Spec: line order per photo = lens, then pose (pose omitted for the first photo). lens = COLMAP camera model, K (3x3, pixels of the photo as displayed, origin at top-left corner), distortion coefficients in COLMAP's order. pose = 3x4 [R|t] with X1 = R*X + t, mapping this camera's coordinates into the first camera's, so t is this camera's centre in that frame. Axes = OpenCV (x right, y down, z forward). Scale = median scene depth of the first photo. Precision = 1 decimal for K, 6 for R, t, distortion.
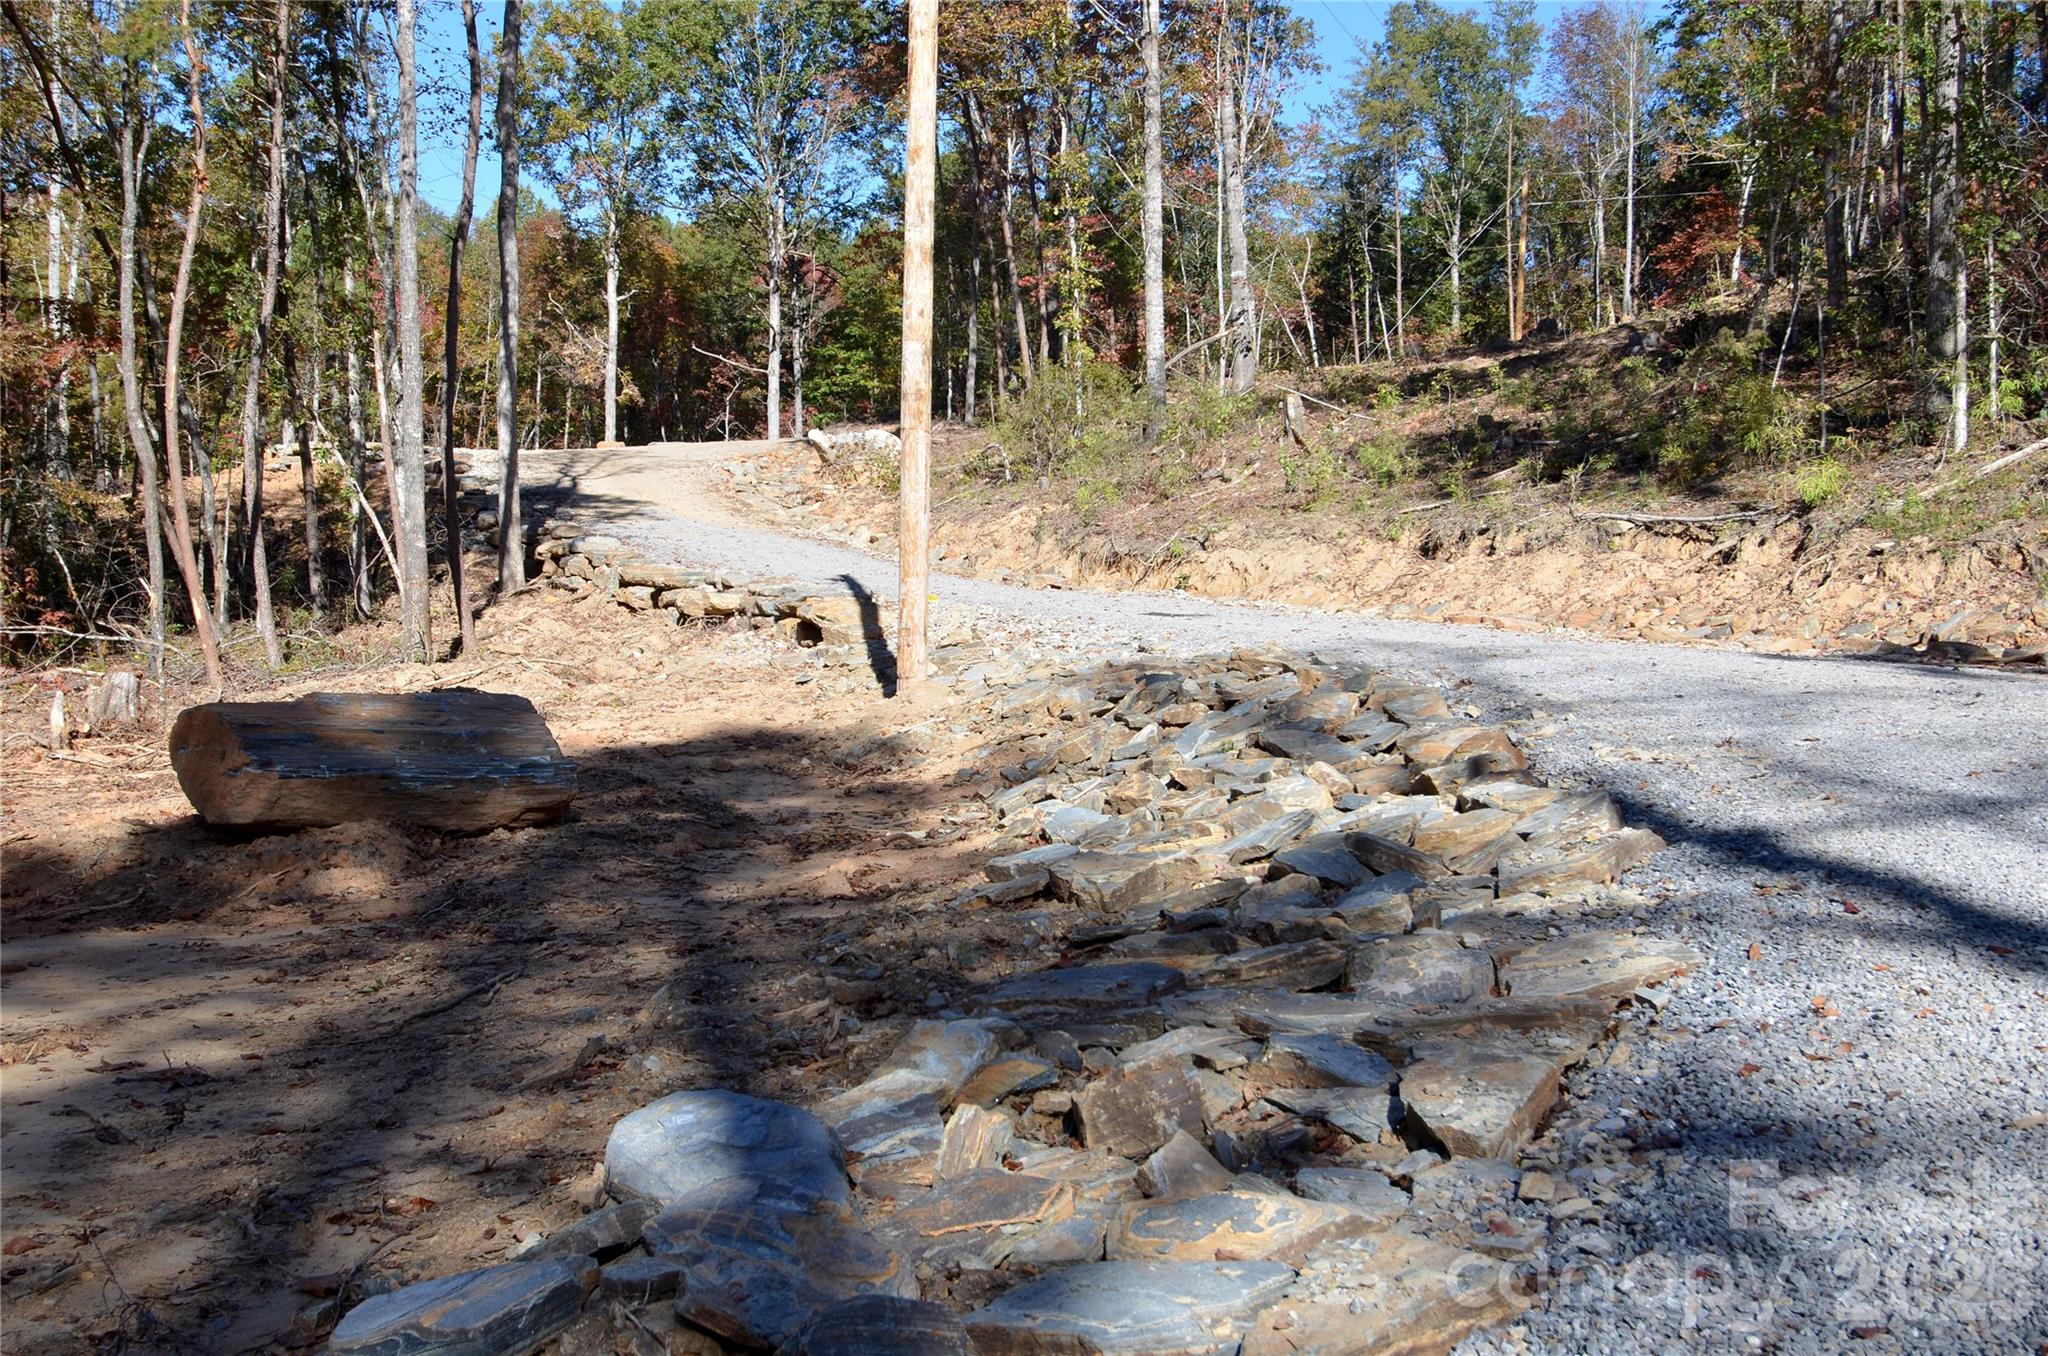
lens RADIAL K [[2043.6, 0, 1027.6], [0, 2043.6, 679.0], [0, 0, 1]] dist [0.052555, -0.107069]
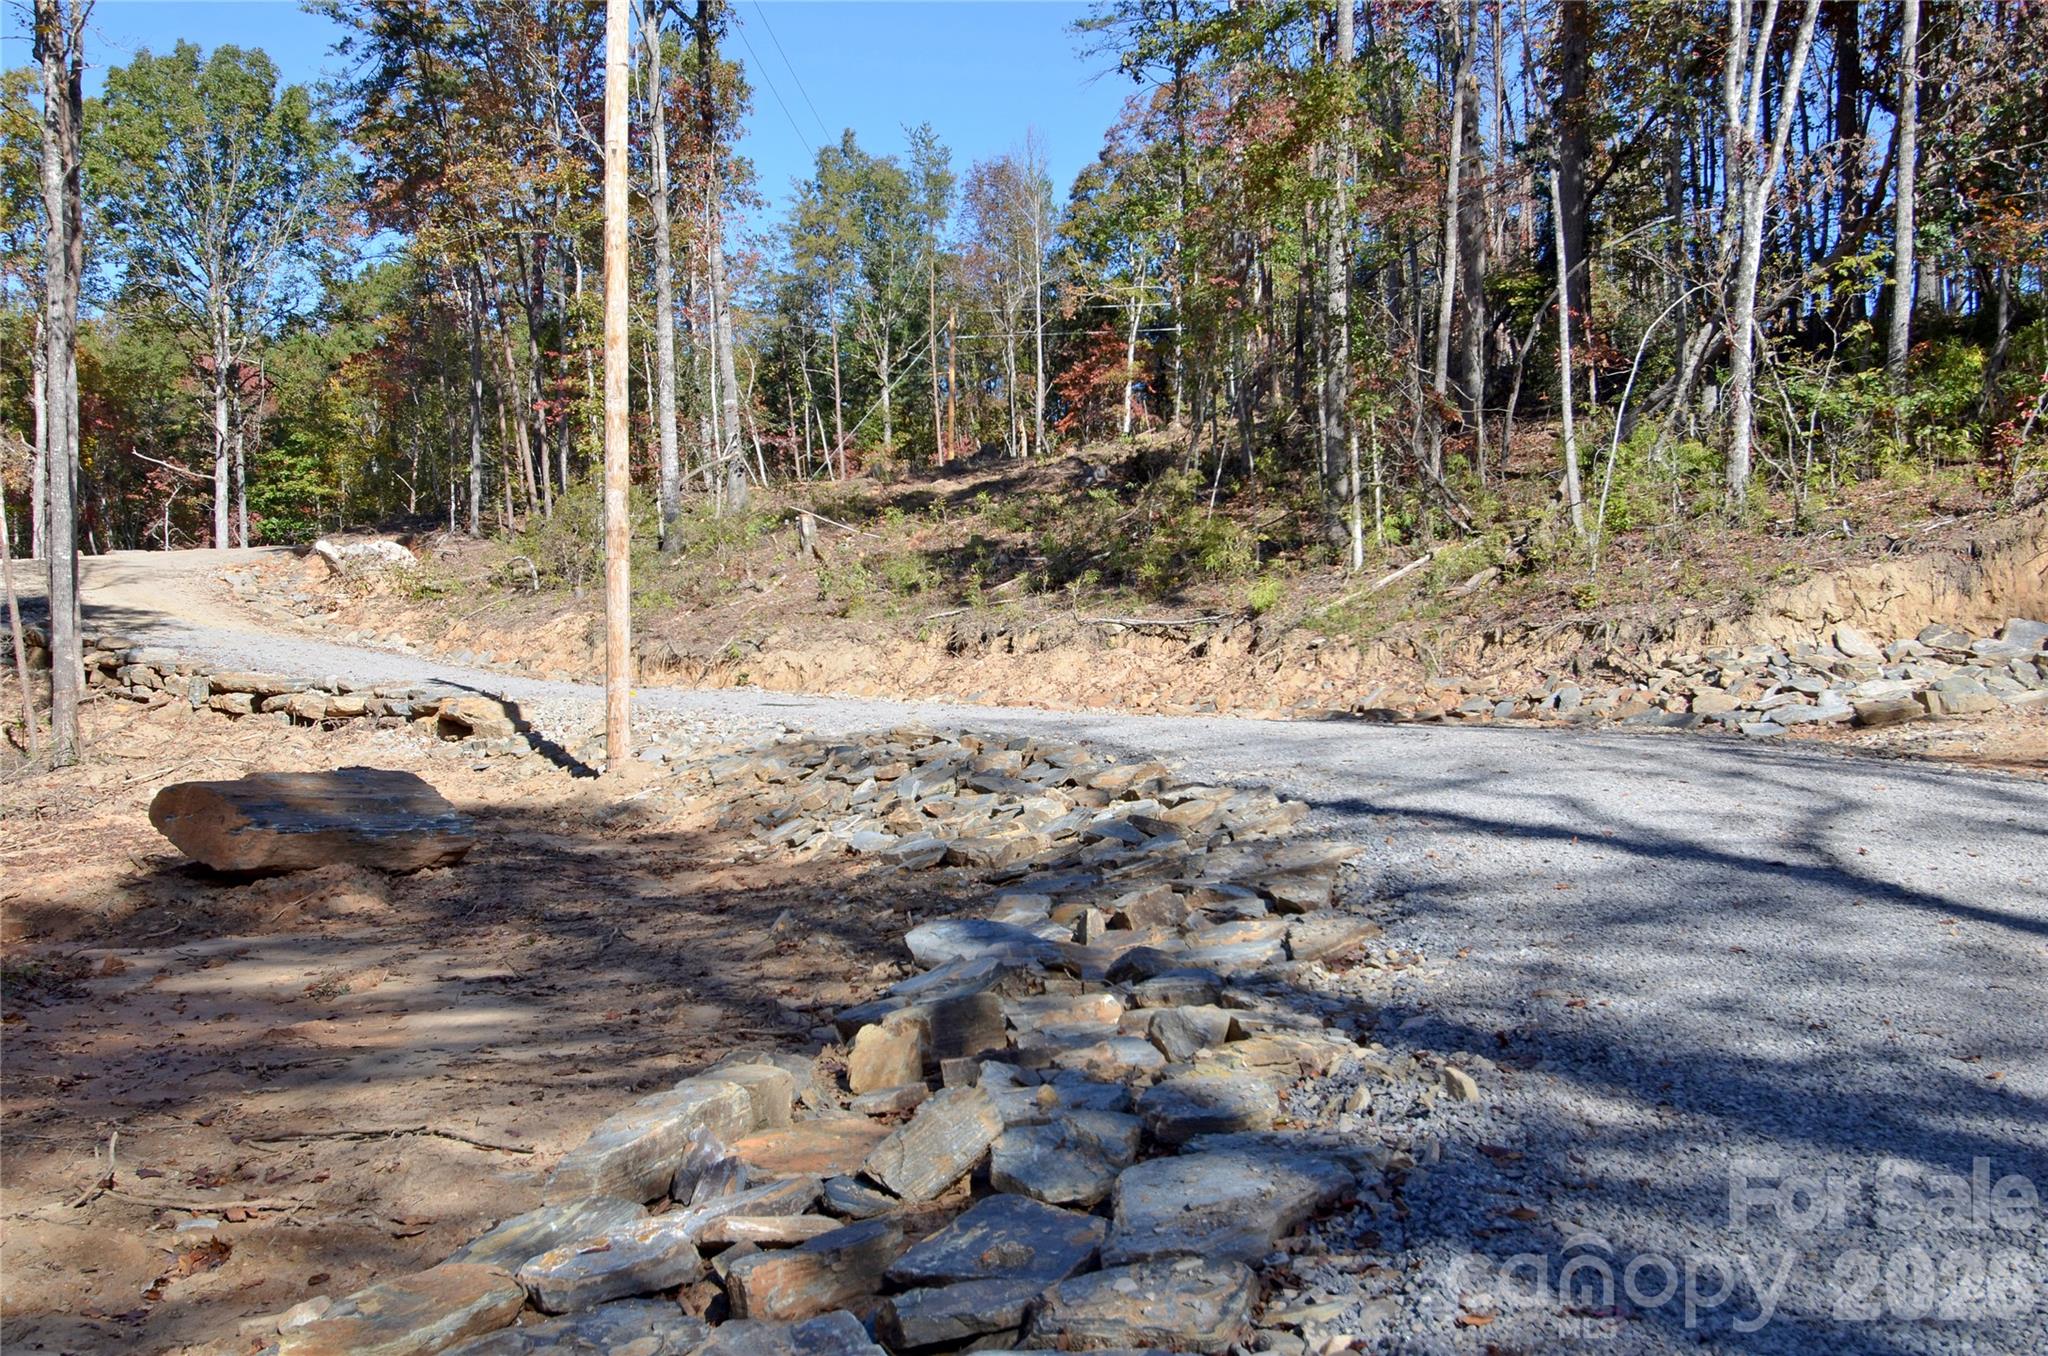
lens RADIAL K [[2043.6, 0, 1027.6], [0, 2043.6, 679.0], [0, 0, 1]] dist [0.052555, -0.107069]
pose [[0.957463, -0.018653, 0.287953, -0.104023], [0.032564, 0.998519, -0.043593, 0.008184], [-0.286713, 0.051115, 0.956652, -0.156164]]
